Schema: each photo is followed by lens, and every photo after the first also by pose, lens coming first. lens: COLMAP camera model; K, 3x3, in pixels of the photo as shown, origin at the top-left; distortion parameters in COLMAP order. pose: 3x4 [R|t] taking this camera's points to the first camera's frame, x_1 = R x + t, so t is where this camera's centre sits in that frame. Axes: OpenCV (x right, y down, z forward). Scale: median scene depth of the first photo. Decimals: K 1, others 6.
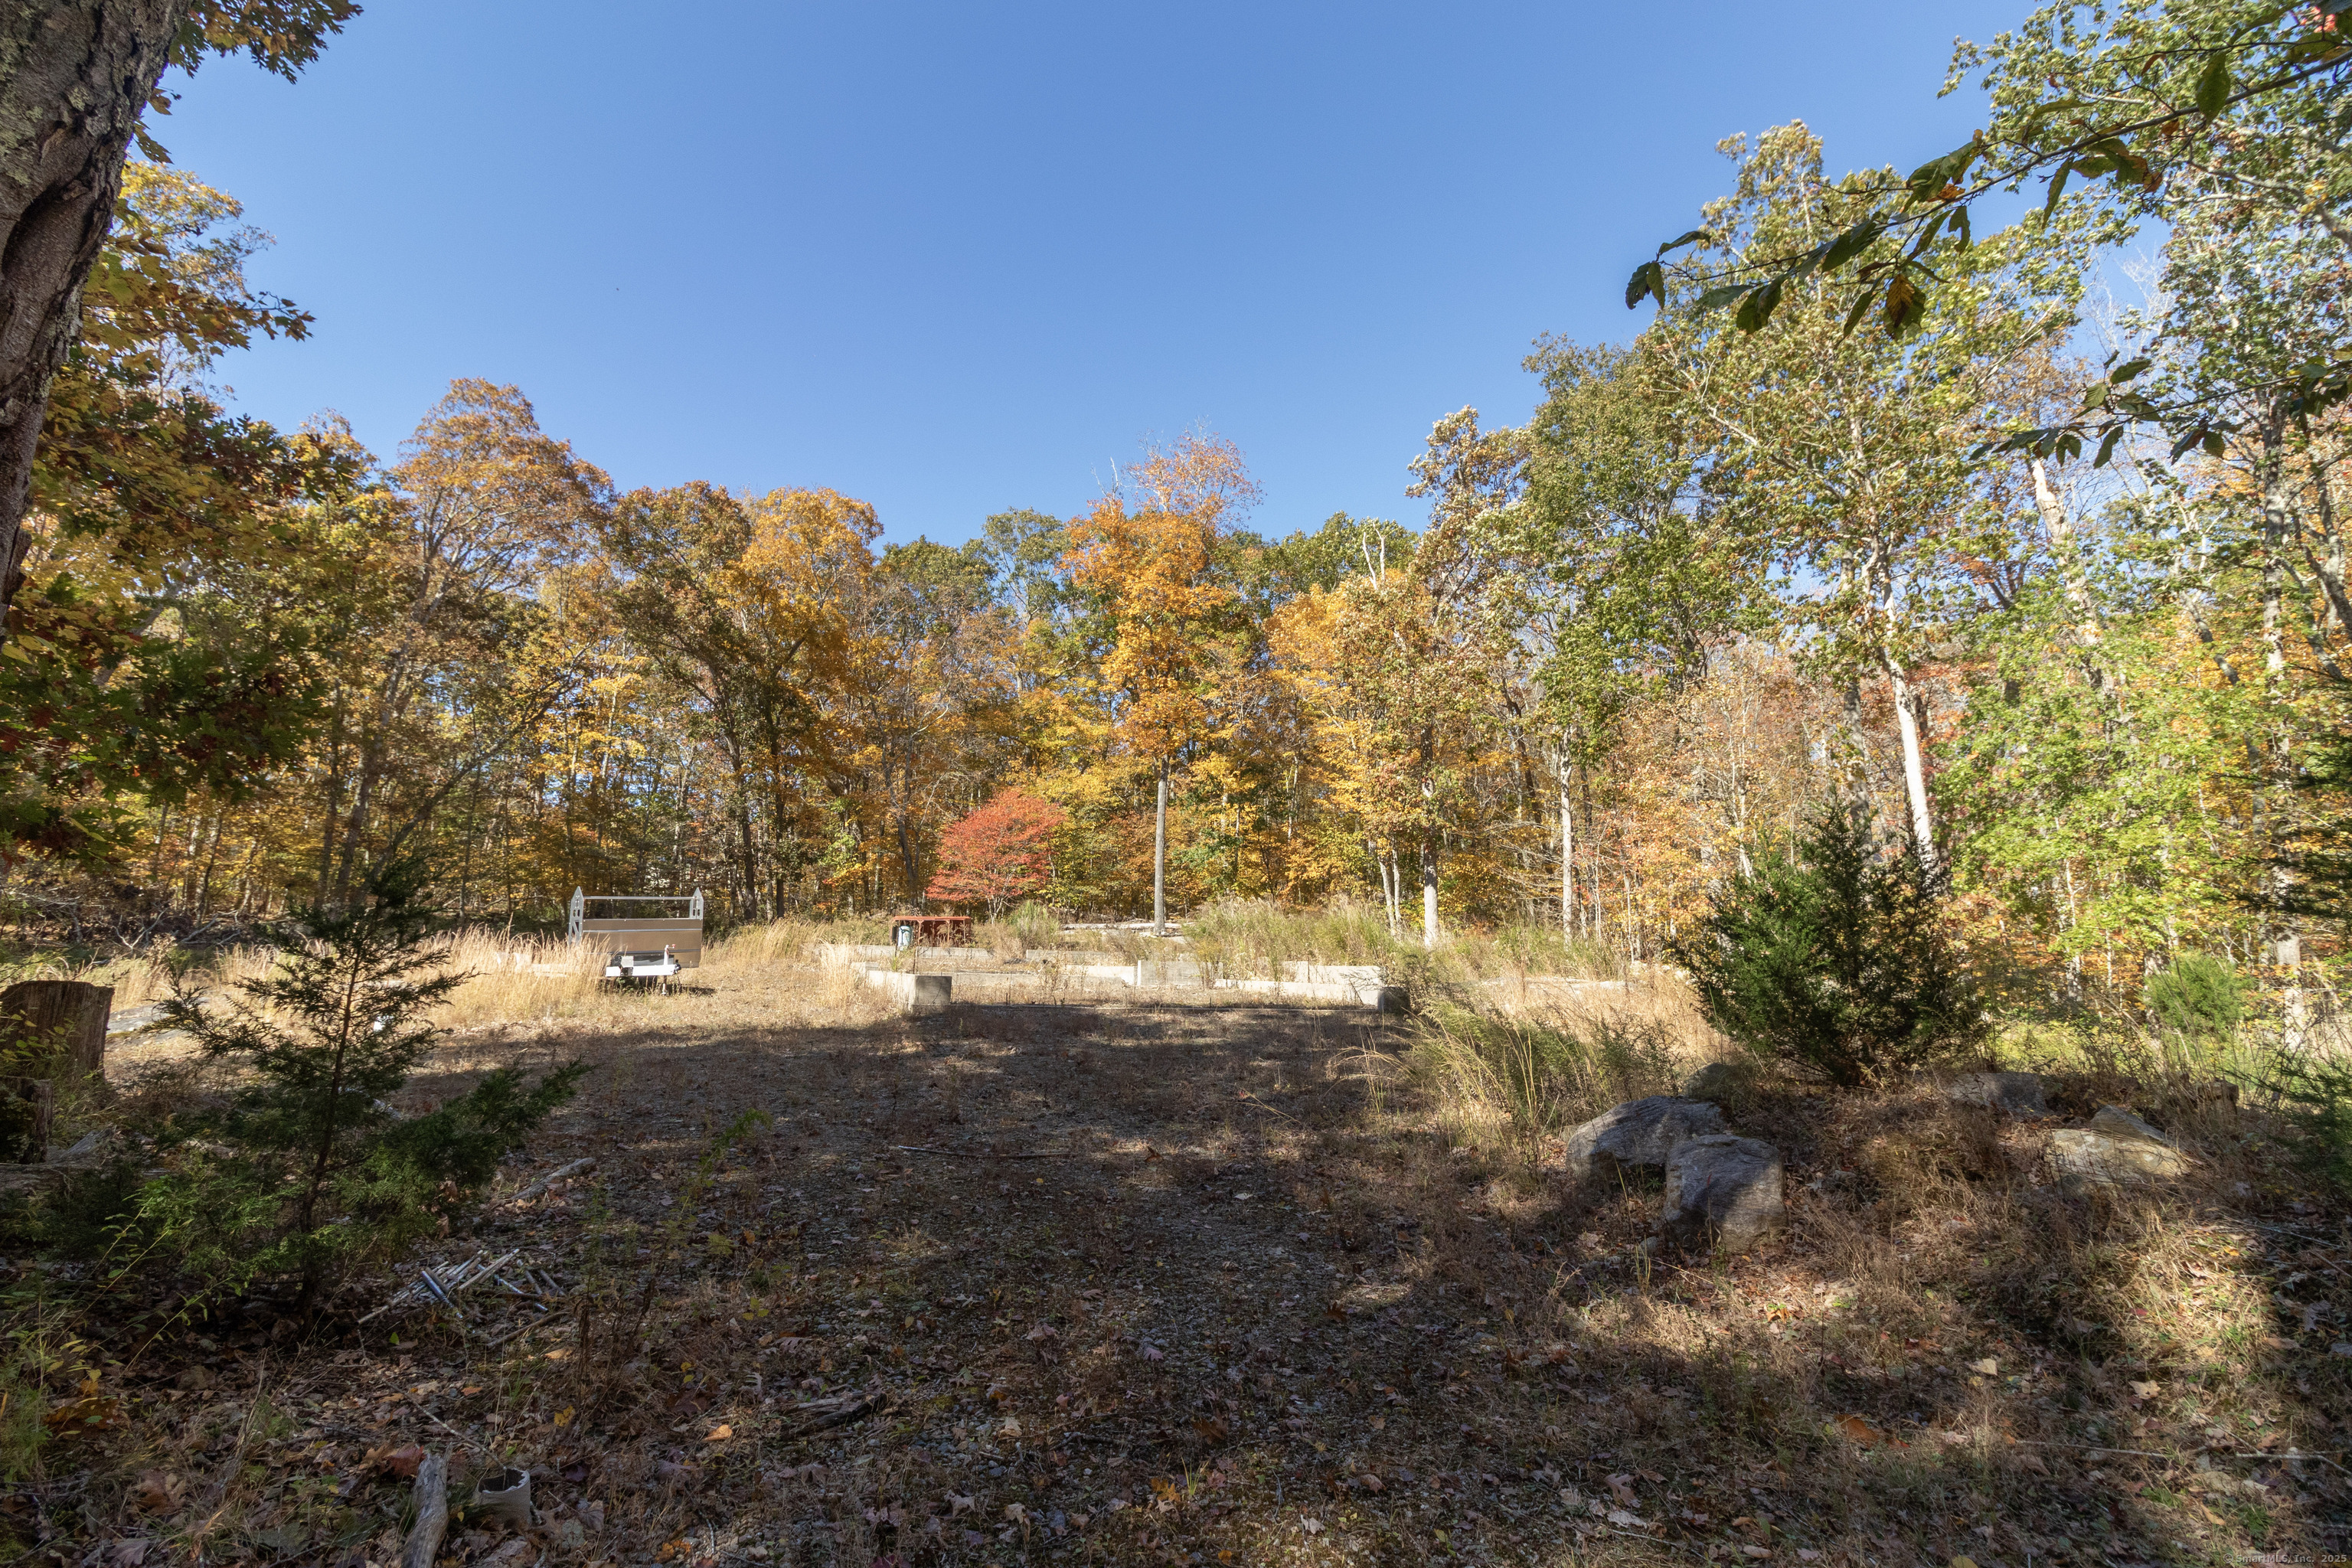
lens RADIAL K [[1039.1, 0, 1212.9], [0, 1039.1, 789.9], [0, 0, 1]] dist [0.017542, 0.000098]
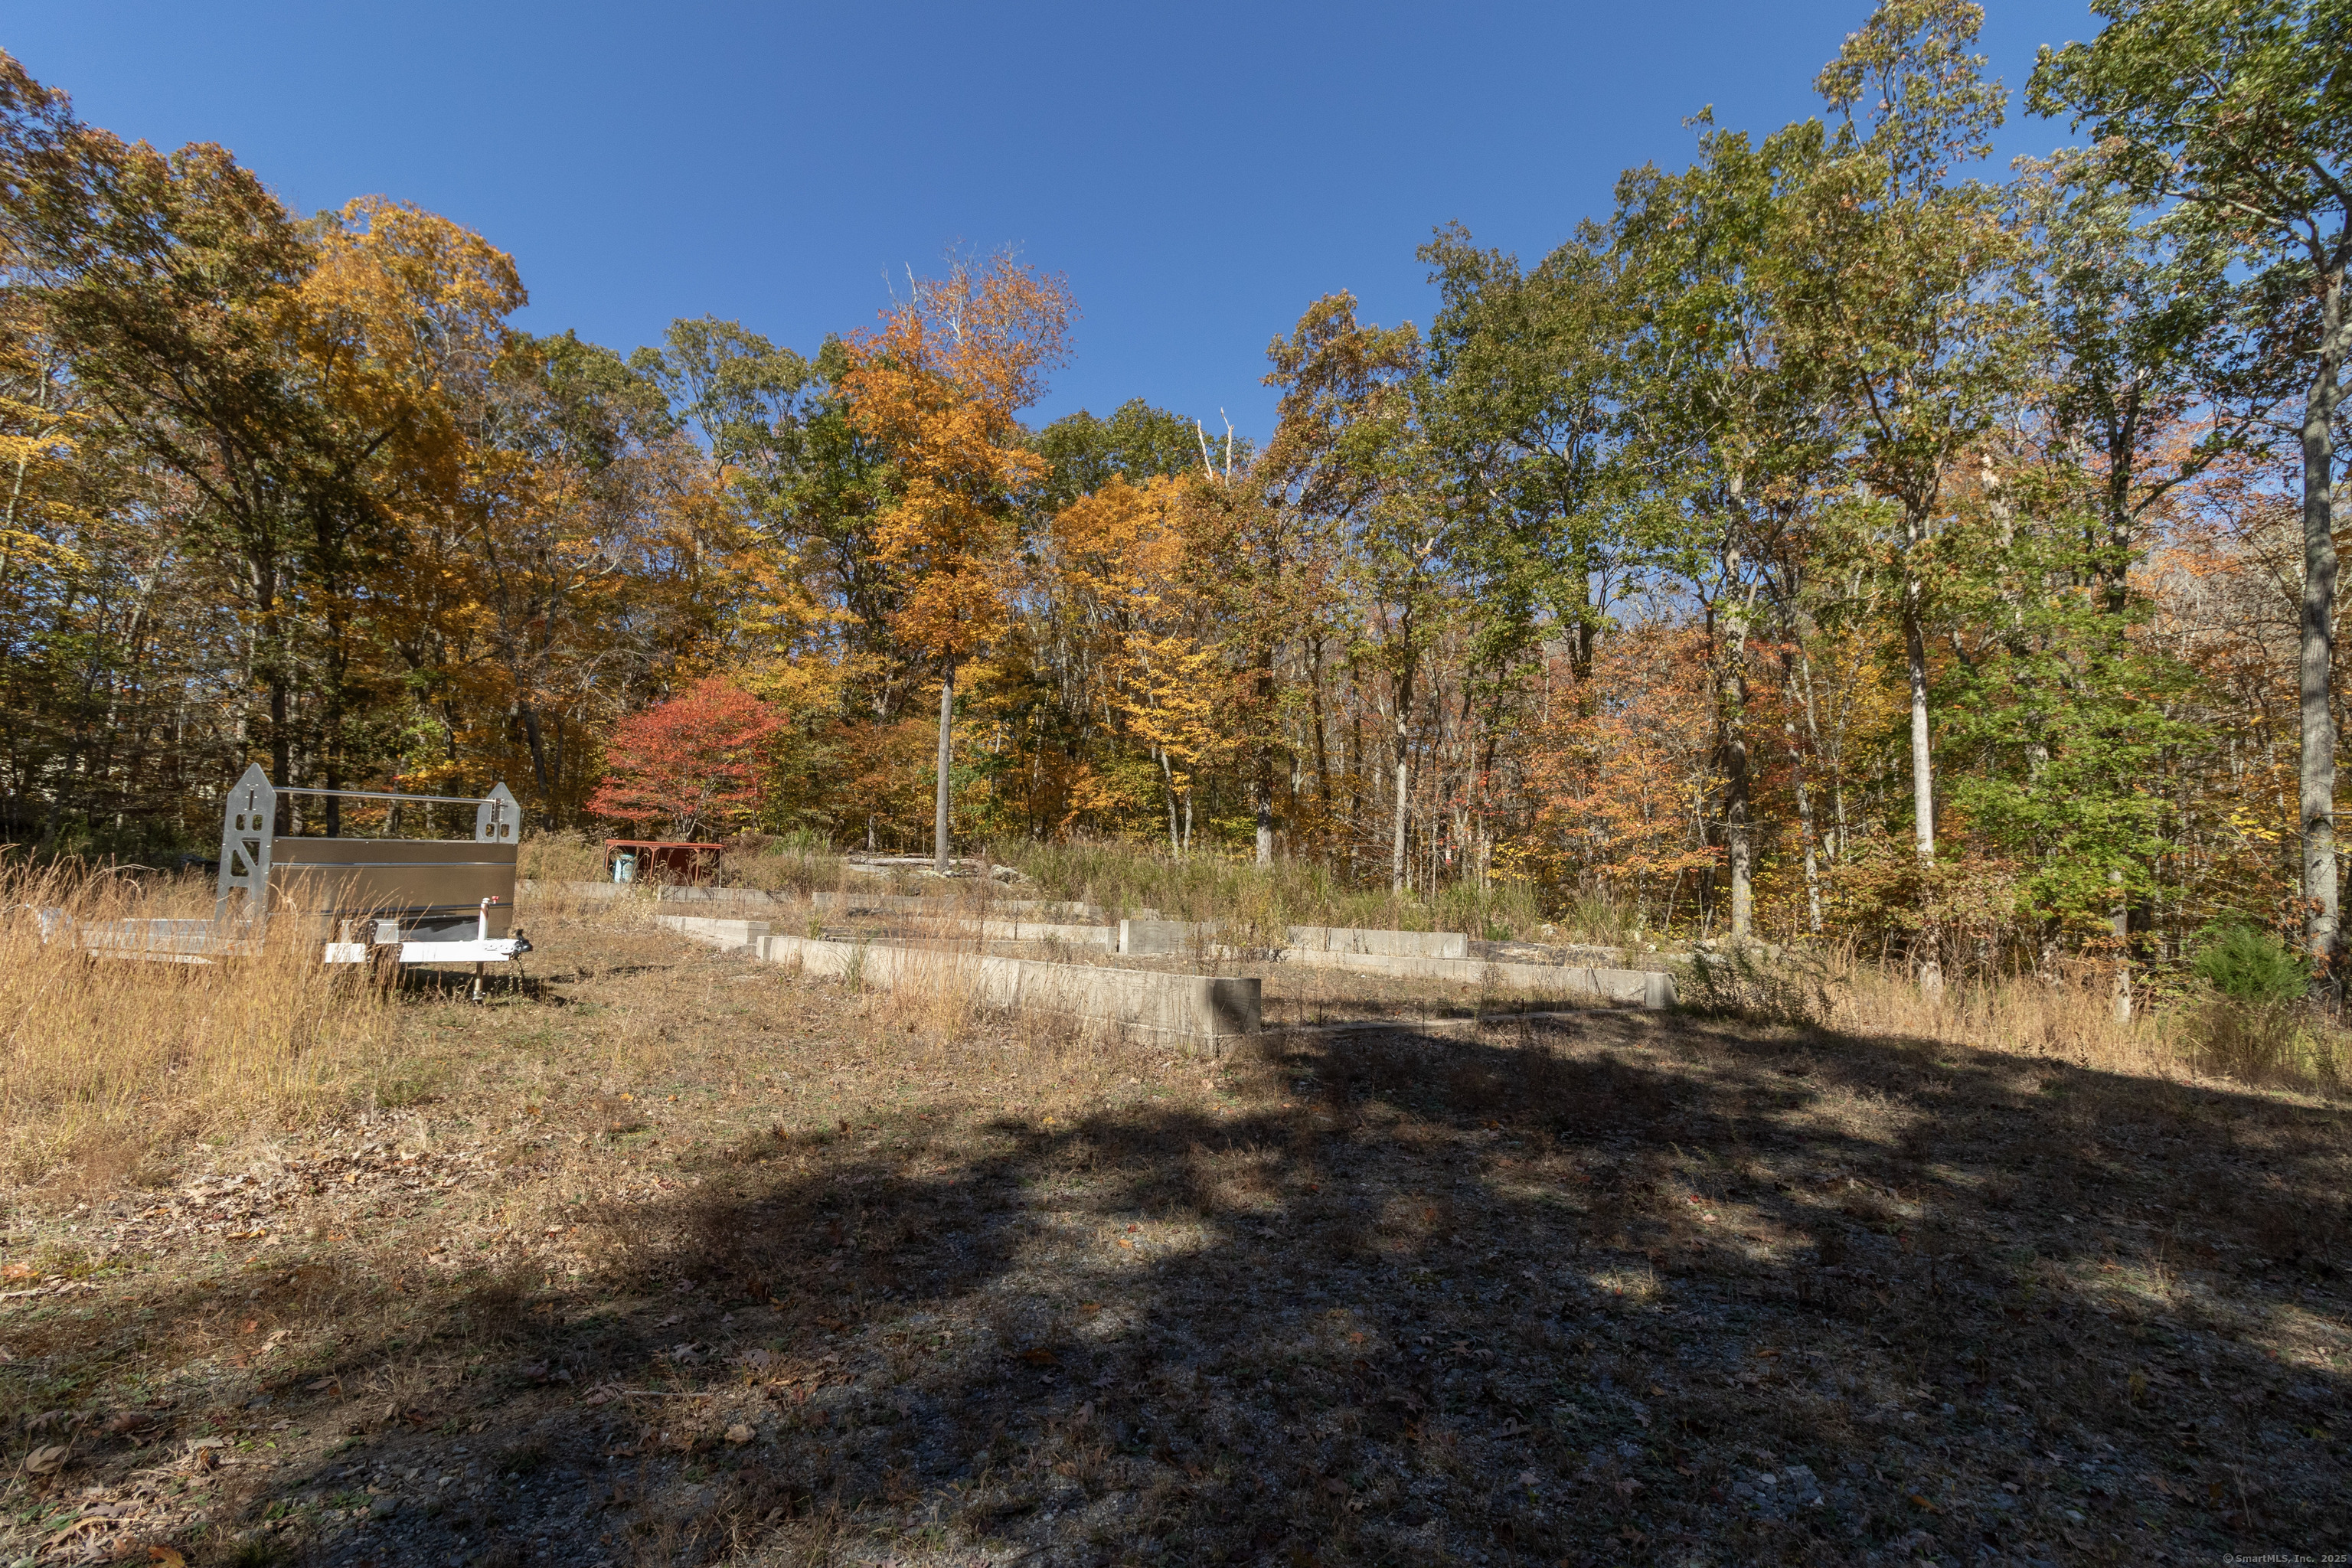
lens RADIAL K [[1023.8, 0, 1176.0], [0, 1023.8, 784.0], [0, 0, 1]] dist [0.019038, 0.000425]
pose [[0.931771, 0.057662, 0.358437, -0.149229], [-0.077512, 0.996138, 0.041245, 0.019765], [-0.354674, -0.066214, 0.932642, 0.169012]]
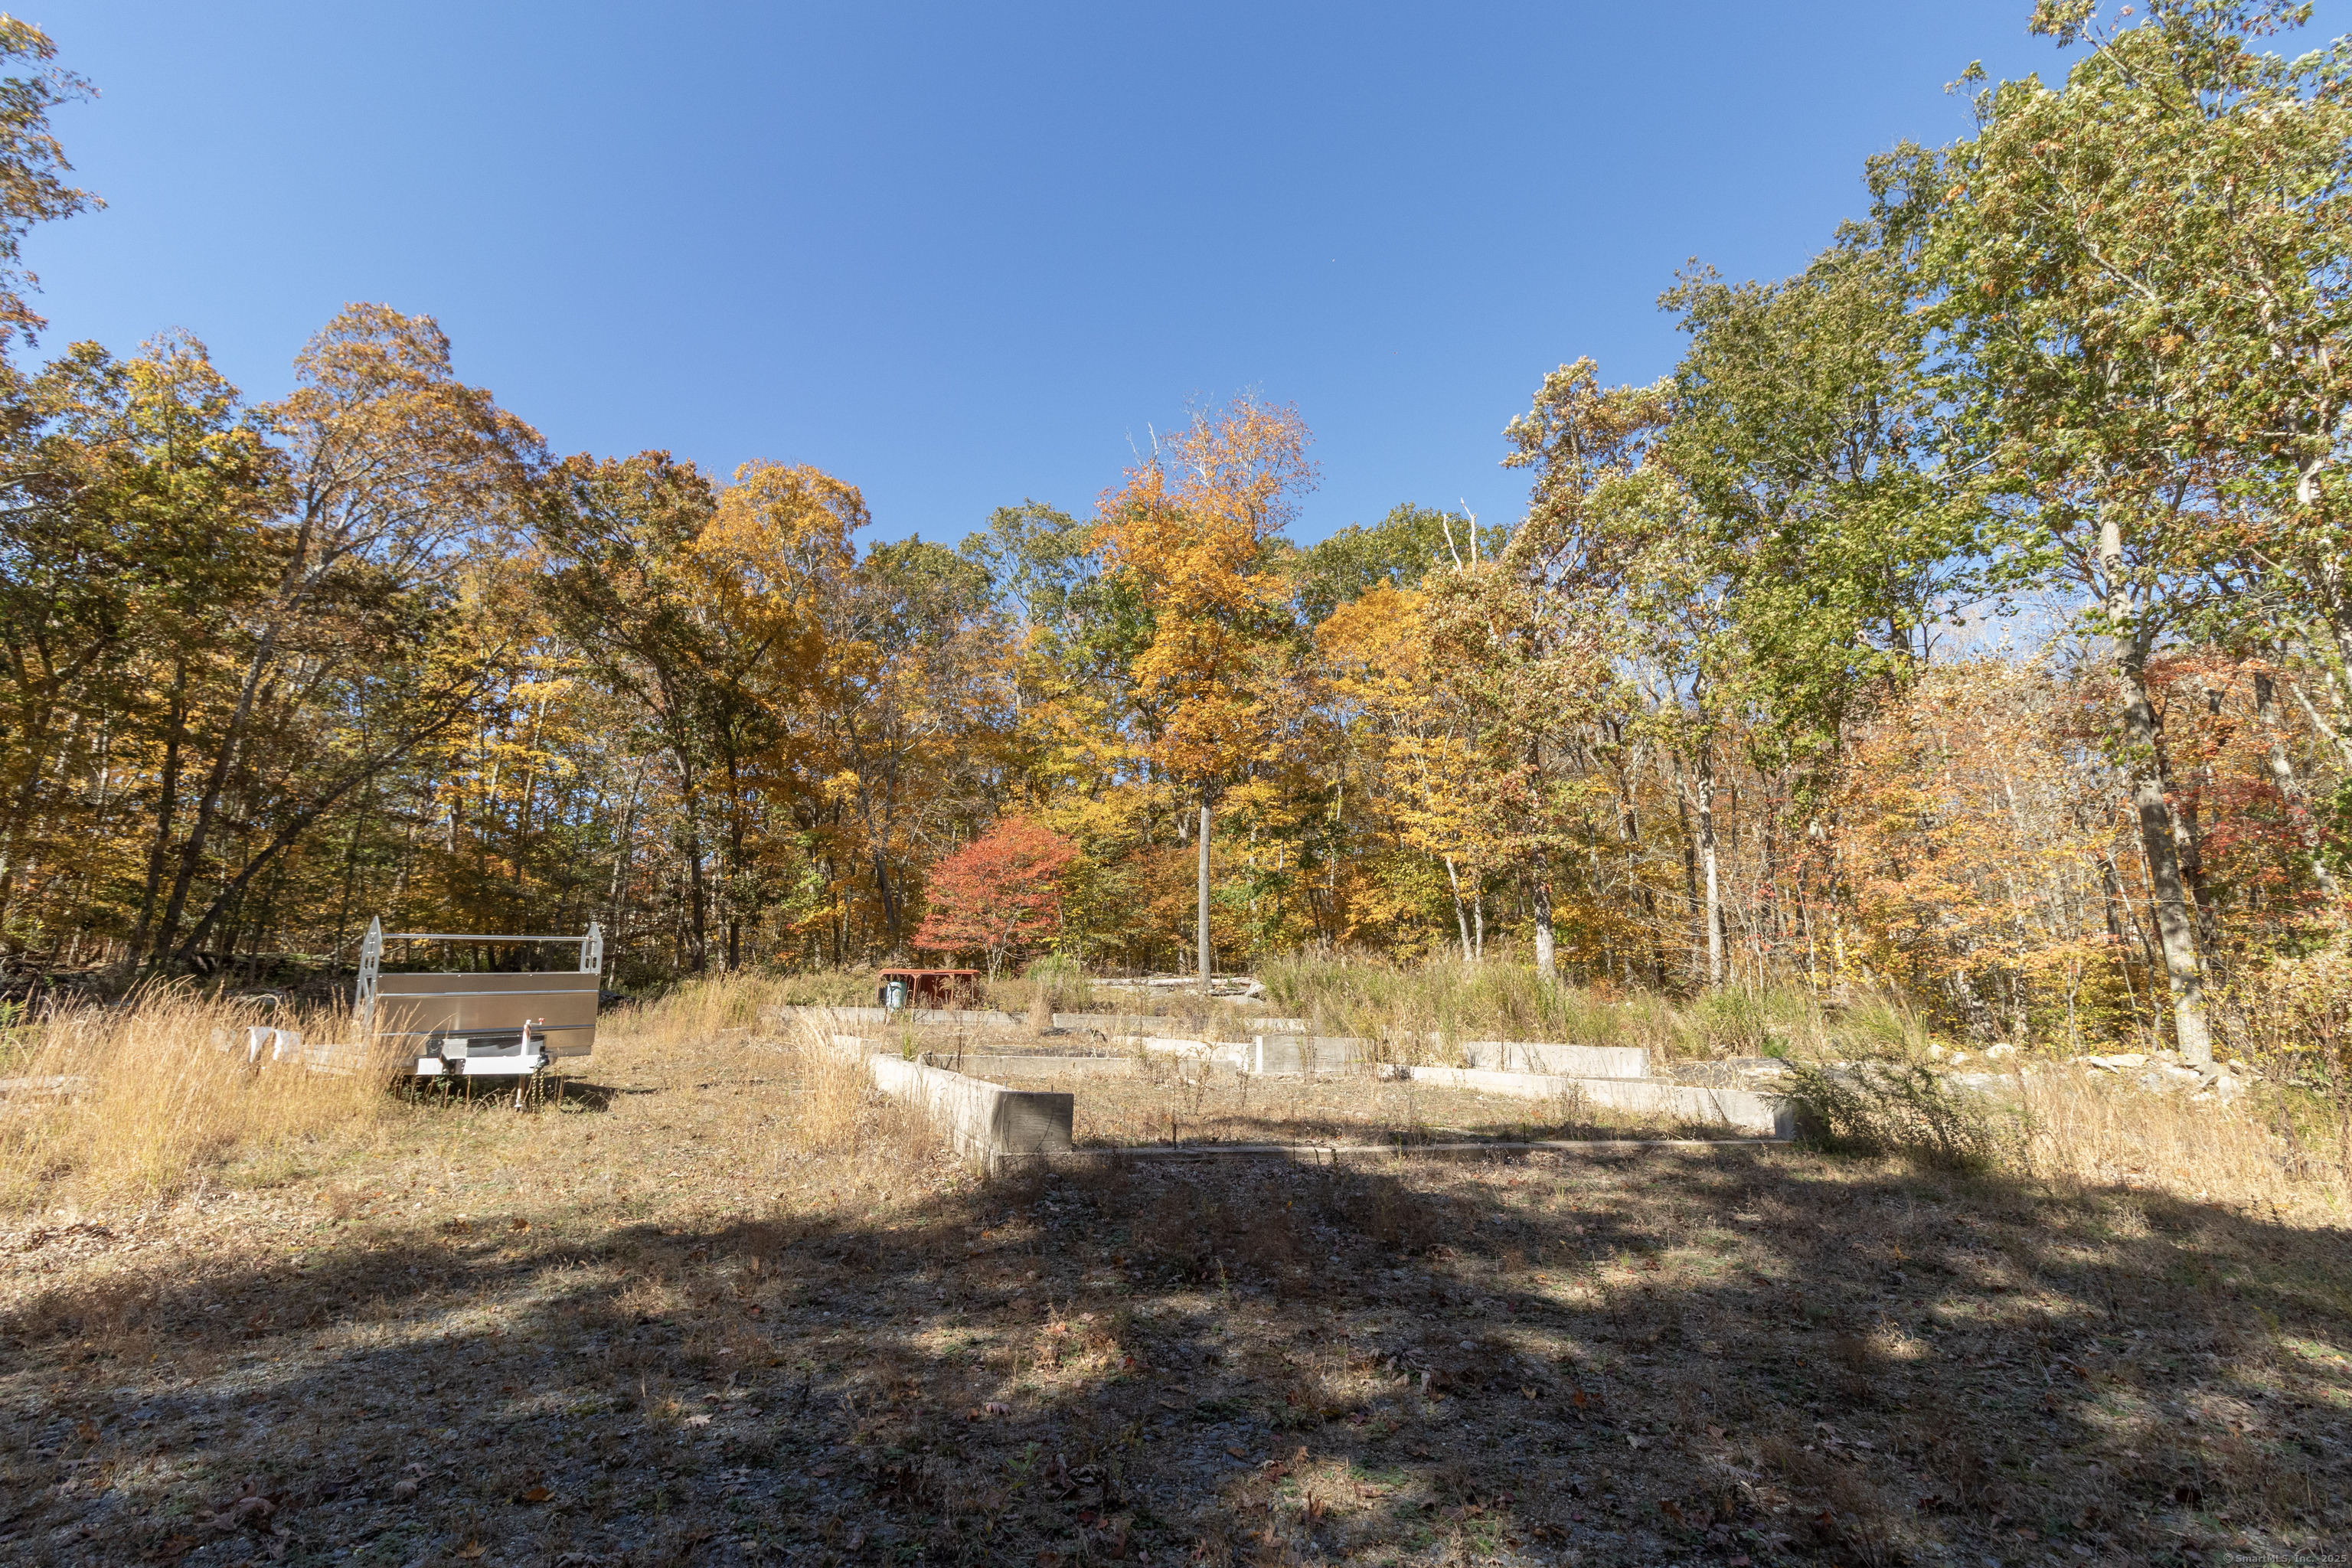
lens RADIAL K [[1039.1, 0, 1212.9], [0, 1039.1, 789.9], [0, 0, 1]] dist [0.017542, 0.000098]
pose [[0.999421, 0.009711, 0.032619, -0.063453], [-0.008070, 0.998713, -0.050080, 0.018494], [-0.033063, 0.049787, 0.998212, 0.155372]]
